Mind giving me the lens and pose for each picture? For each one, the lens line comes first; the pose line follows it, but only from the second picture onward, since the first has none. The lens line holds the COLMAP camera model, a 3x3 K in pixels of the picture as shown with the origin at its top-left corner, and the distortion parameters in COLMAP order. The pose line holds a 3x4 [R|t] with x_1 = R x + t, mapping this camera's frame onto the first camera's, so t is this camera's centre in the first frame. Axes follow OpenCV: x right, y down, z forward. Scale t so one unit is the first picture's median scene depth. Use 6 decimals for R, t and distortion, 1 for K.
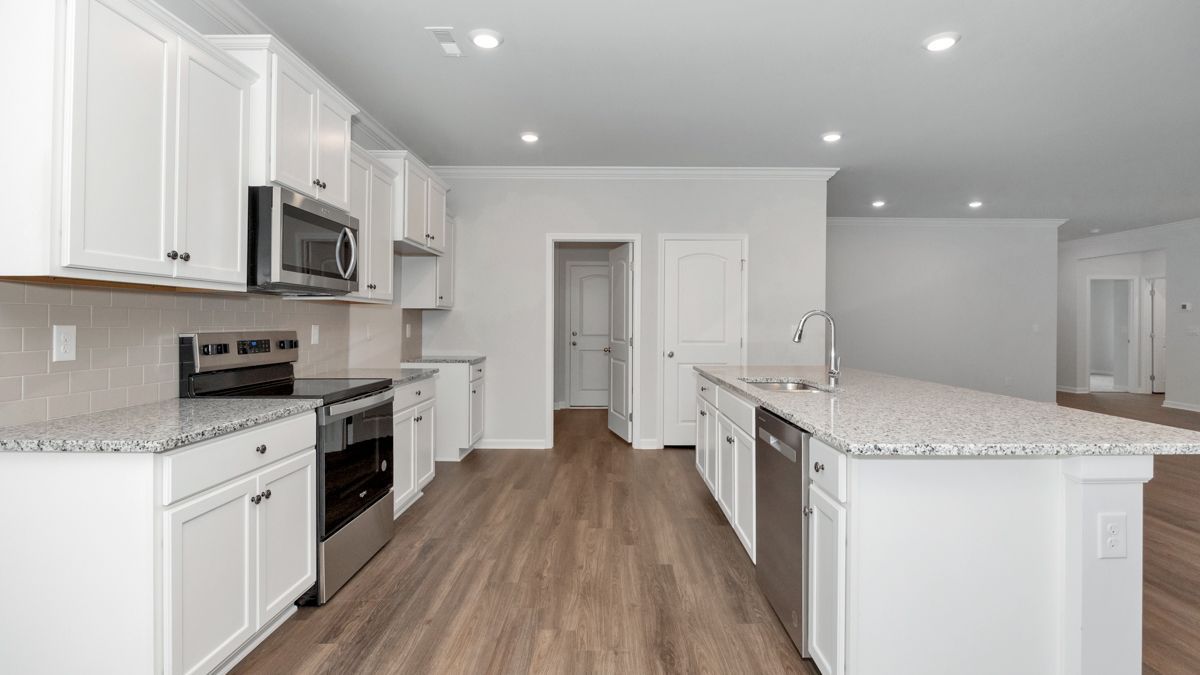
lens RADIAL K [[532.7, 0, 625.3], [0, 532.7, 323.8], [0, 0, 1]] dist [-0.014093, 0.000013]
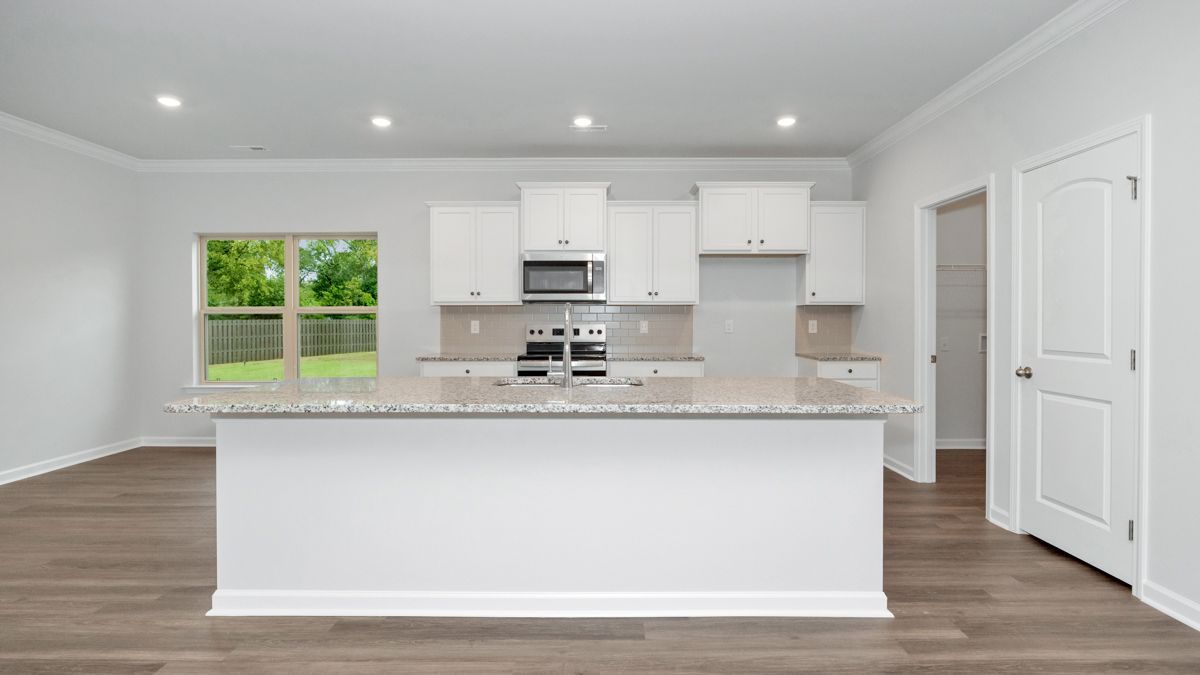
lens RADIAL K [[624.6, 0, 619.3], [0, 624.6, 321.6], [0, 0, 1]] dist [-0.002901, -0.000305]
pose [[0.021756, 0.000438, -0.999763, 1.427945], [0.001172, 0.999999, 0.000463, 0.004904], [0.999763, -0.001182, 0.021755, 1.056853]]
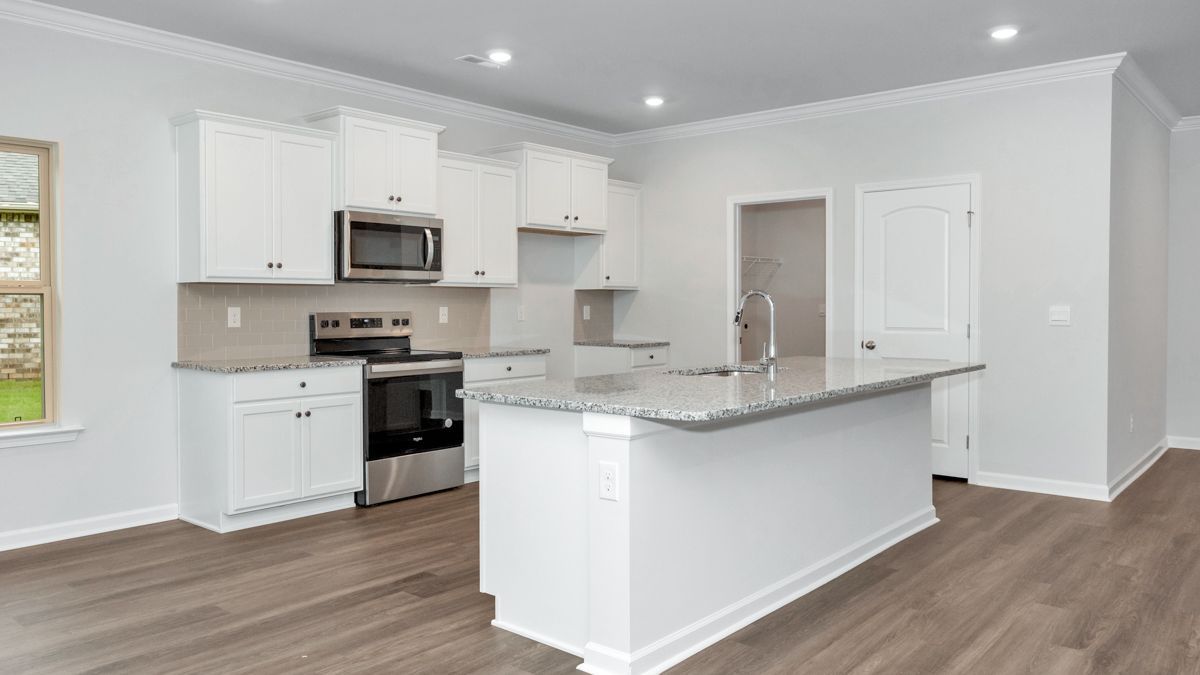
lens RADIAL K [[847.9, 0, 652.5], [0, 847.9, 320.7], [0, 0, 1]] dist [-0.001179, 0.000133]
pose [[0.786712, 0.008827, -0.617256, 1.118632], [0.003088, 0.999829, 0.018234, 0.000105], [0.617312, -0.016251, 0.786551, -0.234553]]
